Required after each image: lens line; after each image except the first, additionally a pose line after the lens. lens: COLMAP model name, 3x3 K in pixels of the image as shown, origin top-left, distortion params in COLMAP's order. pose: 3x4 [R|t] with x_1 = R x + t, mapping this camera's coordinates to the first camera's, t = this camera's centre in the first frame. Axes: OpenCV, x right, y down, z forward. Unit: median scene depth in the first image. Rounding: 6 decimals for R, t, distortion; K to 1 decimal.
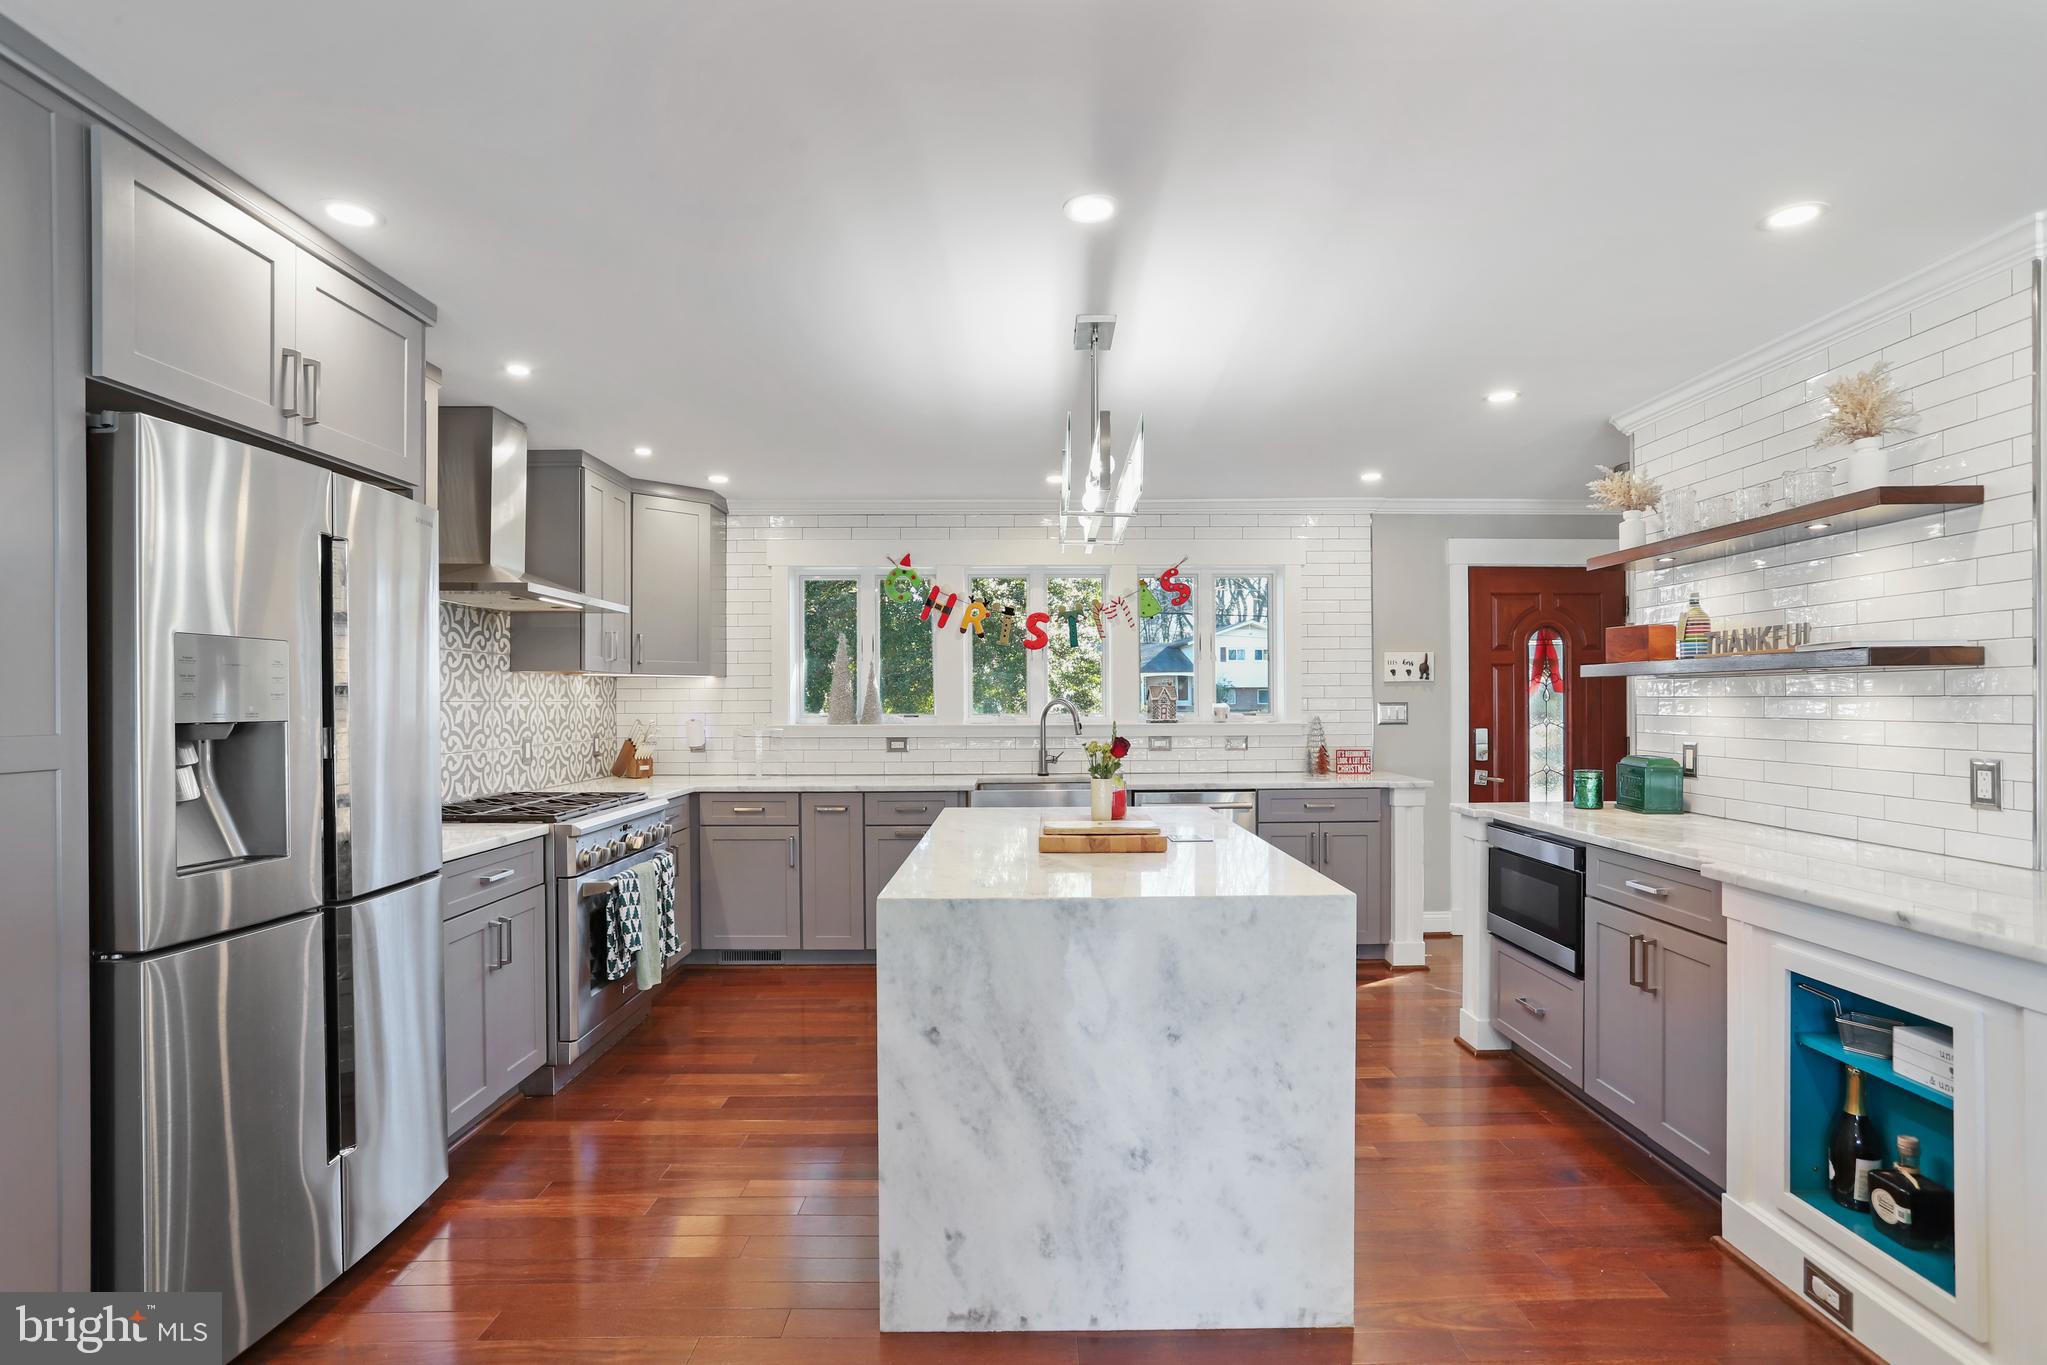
lens RADIAL K [[1022.0, 0, 1038.7], [0, 1022.0, 699.4], [0, 0, 1]] dist [-0.071716, 0.042062]
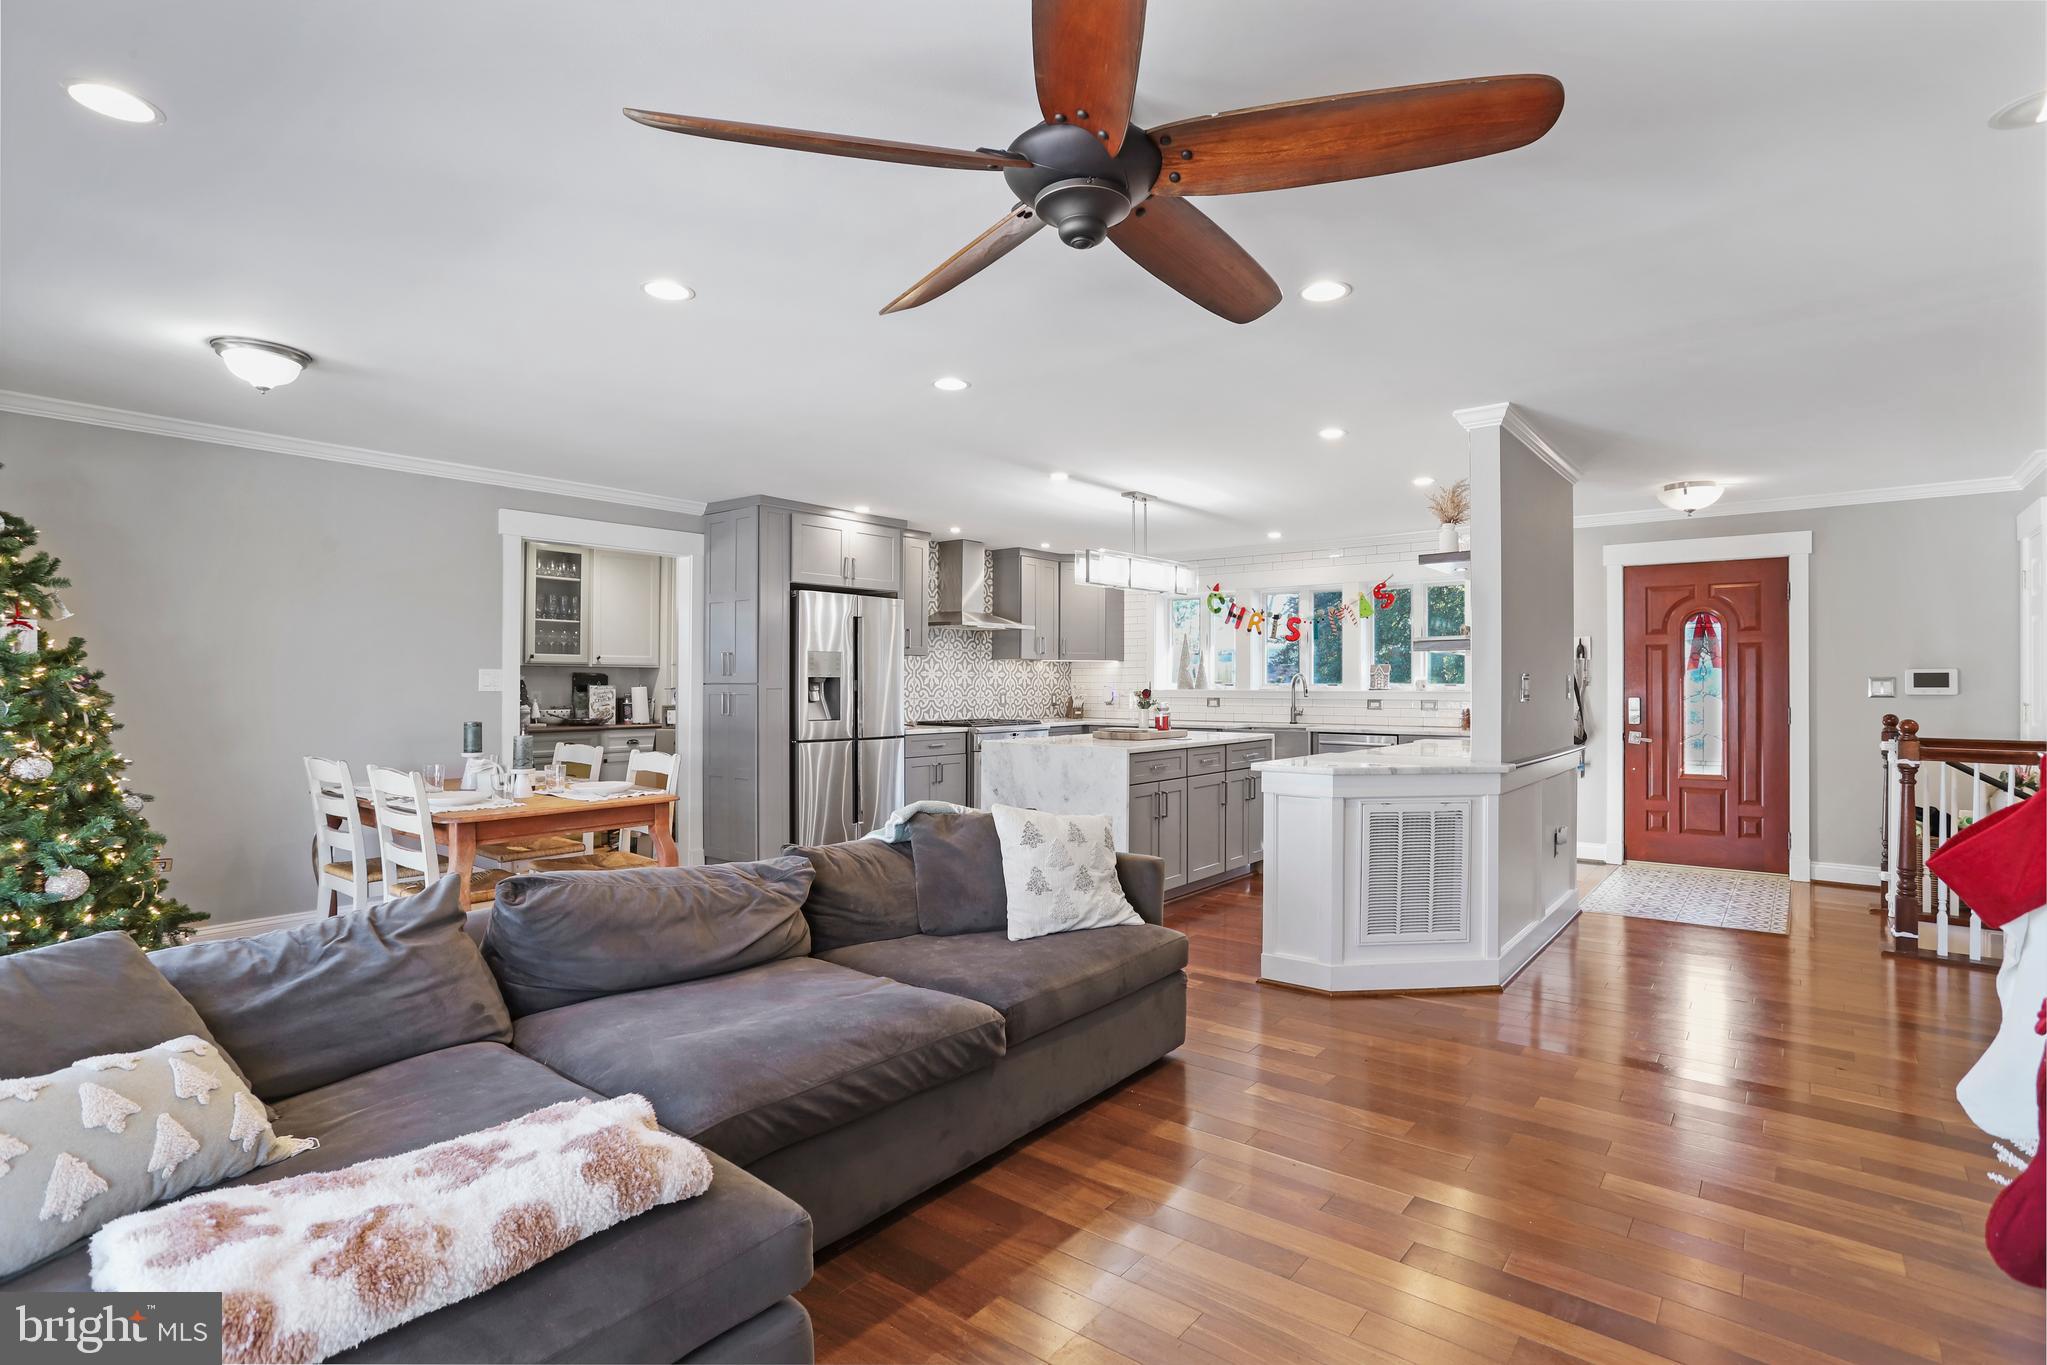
lens RADIAL K [[996.3, 0, 1031.0], [0, 996.3, 682.7], [0, 0, 1]] dist [-0.064470, 0.038785]
pose [[0.770619, 0.005153, -0.637275, 1.113097], [-0.003680, 0.999987, 0.003636, 0.015295], [0.637285, -0.000457, 0.770628, -0.678934]]
